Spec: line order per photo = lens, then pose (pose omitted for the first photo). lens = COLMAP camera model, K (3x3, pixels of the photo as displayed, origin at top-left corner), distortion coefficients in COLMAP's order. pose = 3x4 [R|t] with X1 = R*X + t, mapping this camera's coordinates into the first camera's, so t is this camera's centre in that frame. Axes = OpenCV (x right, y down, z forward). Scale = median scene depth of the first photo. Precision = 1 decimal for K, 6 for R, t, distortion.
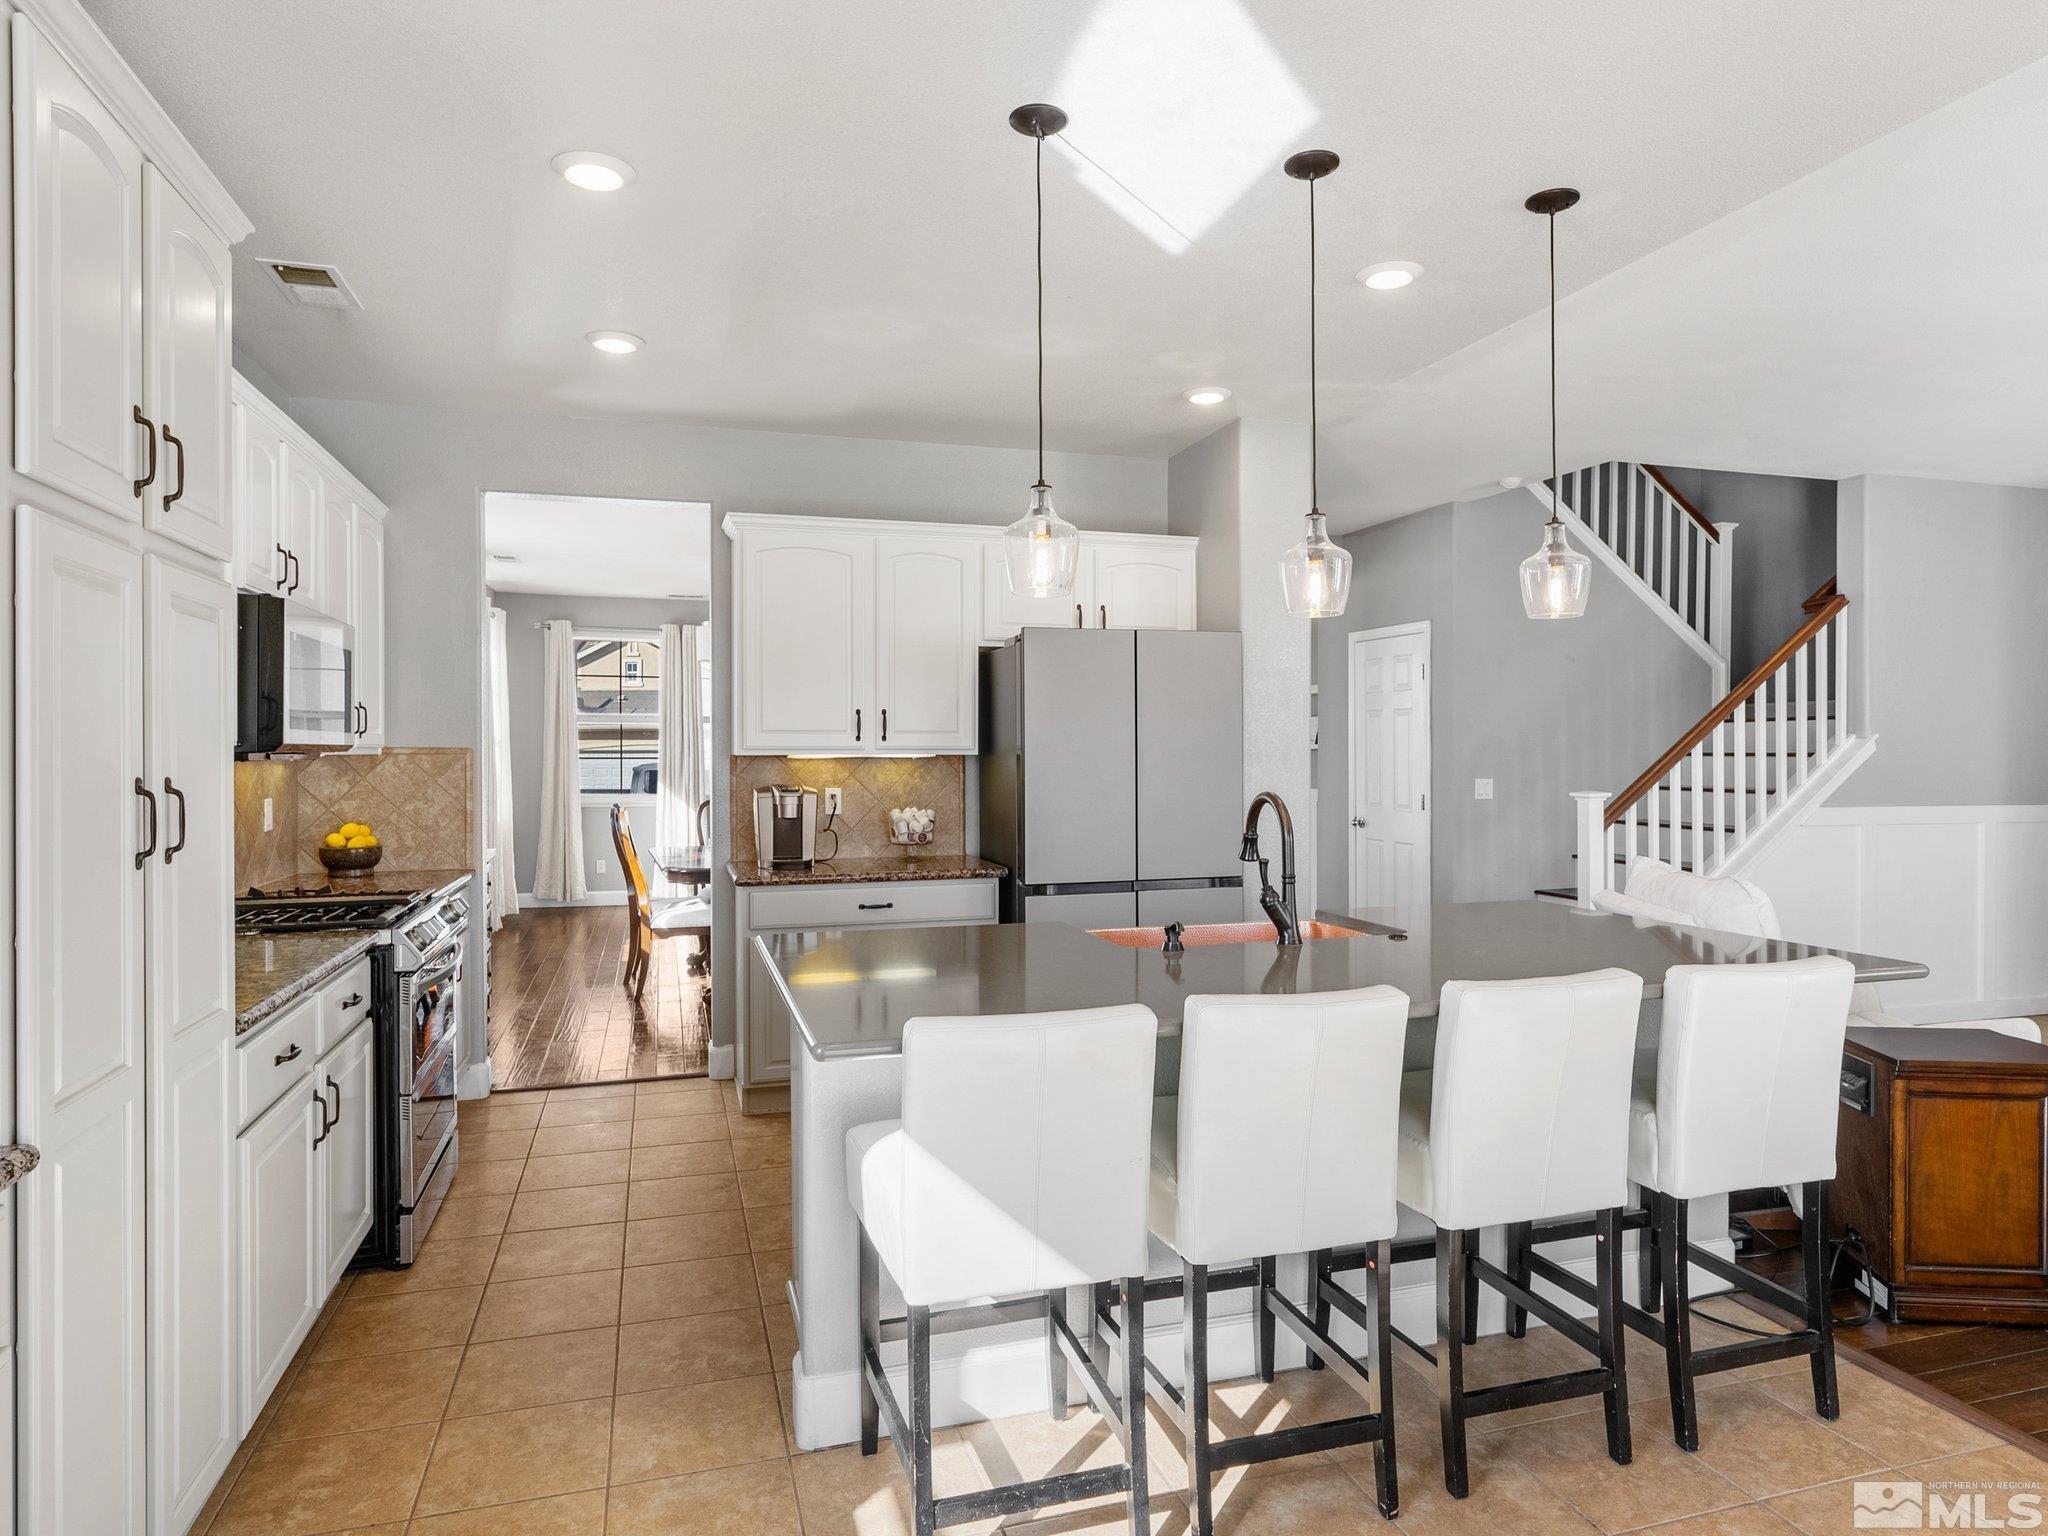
lens RADIAL K [[1217.2, 0, 1026.0], [0, 1217.2, 760.3], [0, 0, 1]] dist [0.003542, 0.001439]
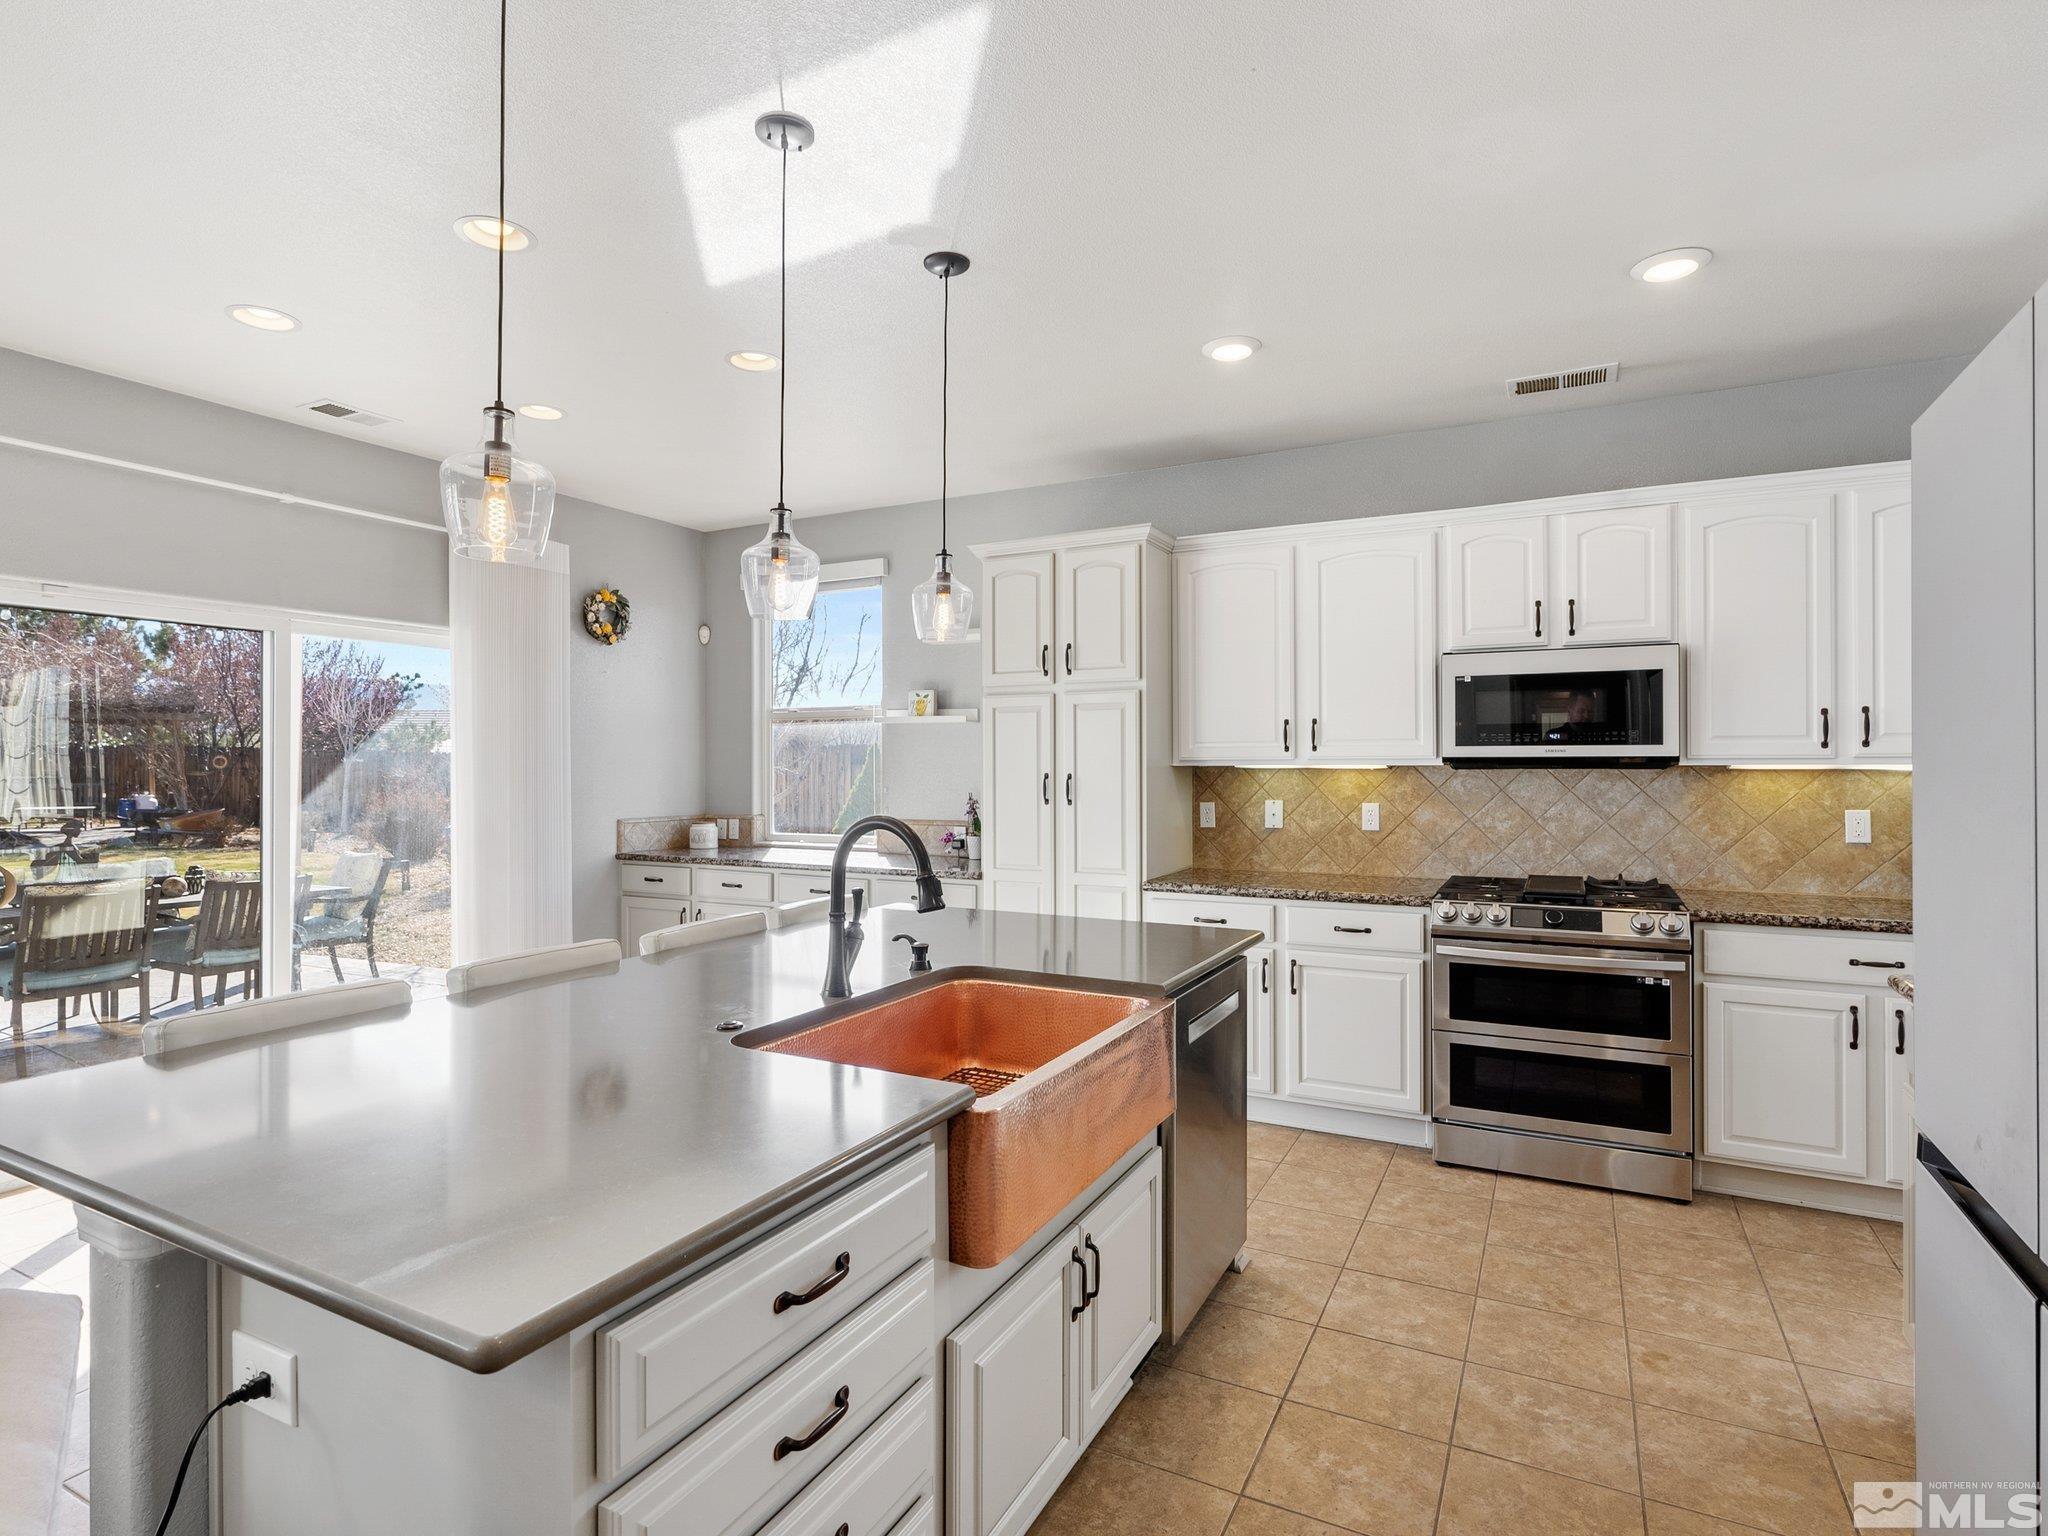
lens RADIAL K [[1049.6, 0, 1026.4], [0, 1049.6, 769.6], [0, 0, 1]] dist [0.003087, 0.000768]
pose [[-0.700190, 0.006169, -0.713930, 0.618490], [-0.002752, 0.999932, 0.011340, -0.012916], [0.713952, 0.009905, -0.700125, 1.539699]]
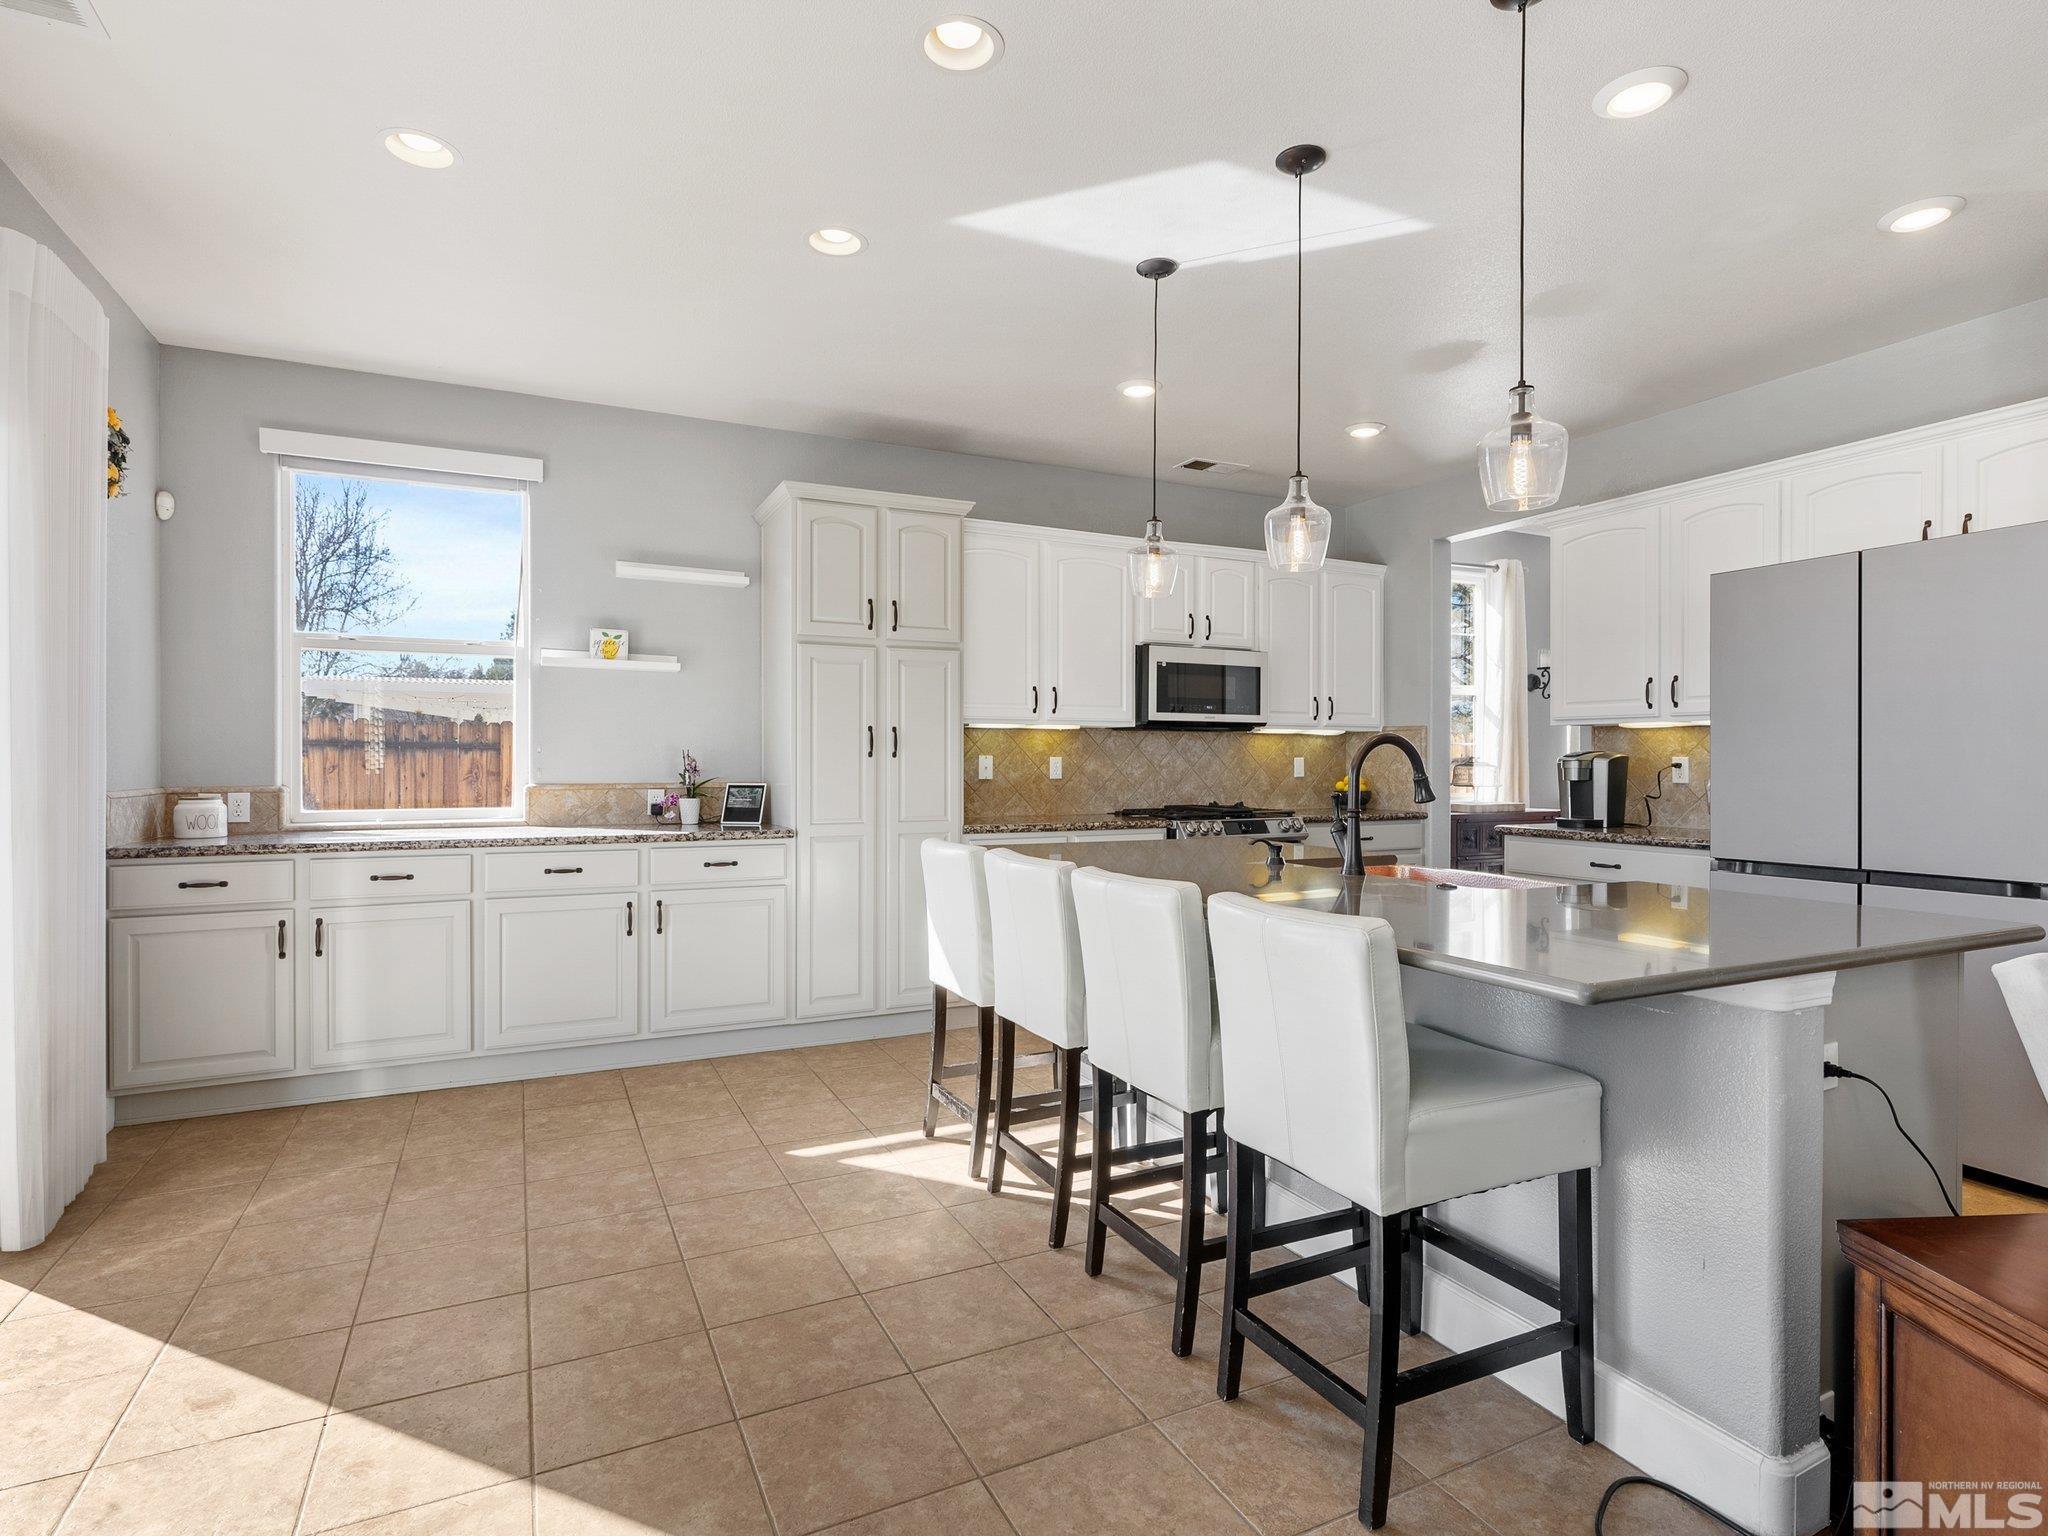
lens RADIAL K [[1049.6, 0, 1026.5], [0, 1049.6, 765.8], [0, 0, 1]] dist [0.003087, 0.000768]
pose [[0.150953, 0.008630, -0.988503, 1.036133], [-0.010366, 0.999921, 0.007147, 0.049745], [0.988487, 0.009168, 0.151030, 0.561543]]
